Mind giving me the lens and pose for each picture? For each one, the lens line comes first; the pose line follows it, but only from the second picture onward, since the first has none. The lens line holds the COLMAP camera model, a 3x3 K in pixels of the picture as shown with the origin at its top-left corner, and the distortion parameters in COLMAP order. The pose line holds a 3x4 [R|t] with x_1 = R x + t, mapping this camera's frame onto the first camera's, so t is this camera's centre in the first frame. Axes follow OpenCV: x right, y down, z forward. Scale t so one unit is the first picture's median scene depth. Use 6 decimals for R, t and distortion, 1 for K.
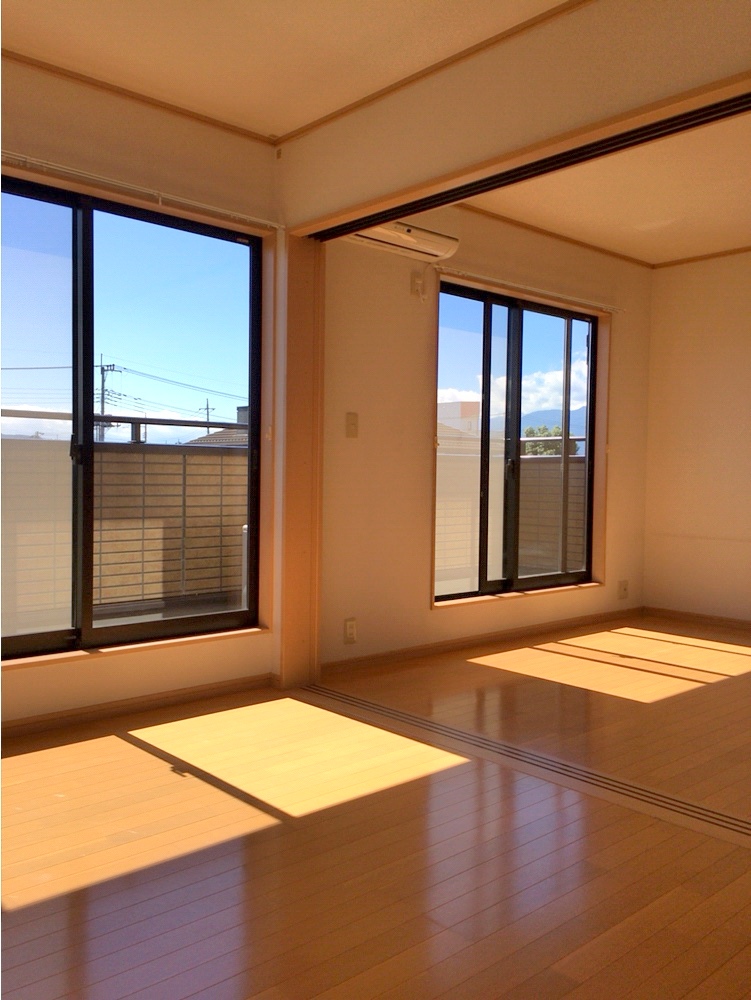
lens RADIAL K [[858.6, 0, 379.6], [0, 858.6, 498.0], [0, 0, 1]] dist [0.058561, -0.016310]
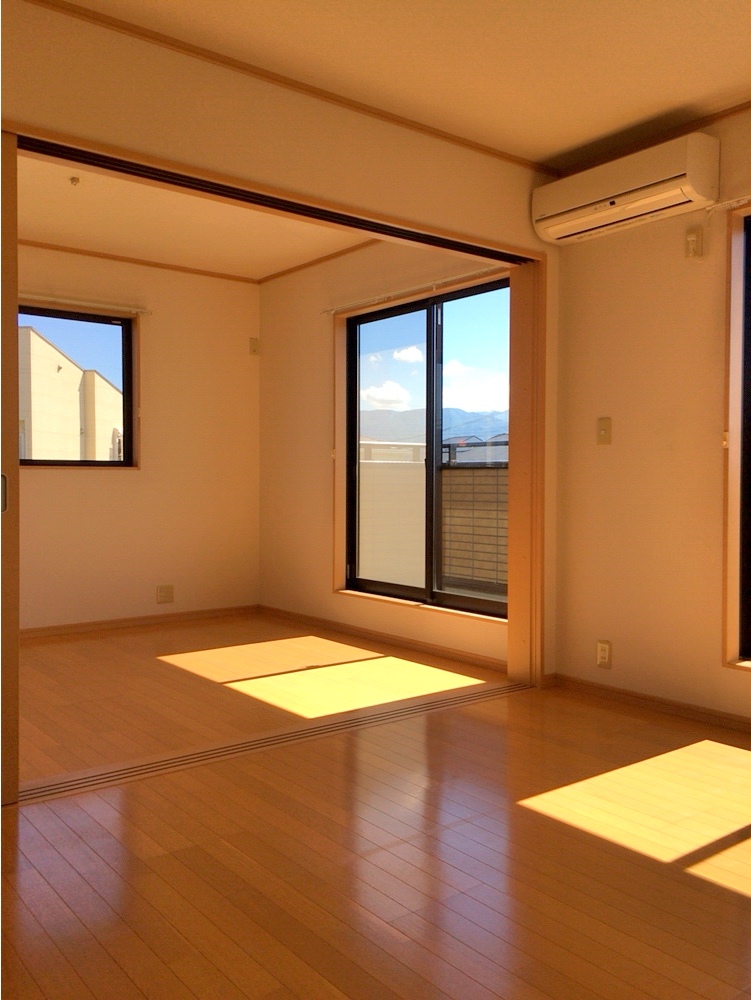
lens RADIAL K [[858.6, 0, 380.0], [0, 858.6, 503.1], [0, 0, 1]] dist [0.058561, -0.016310]
pose [[-0.074052, 0.011935, -0.997183, 0.929833], [-0.034877, 0.999286, 0.014550, -0.012308], [0.996644, 0.035856, -0.073583, 0.845594]]
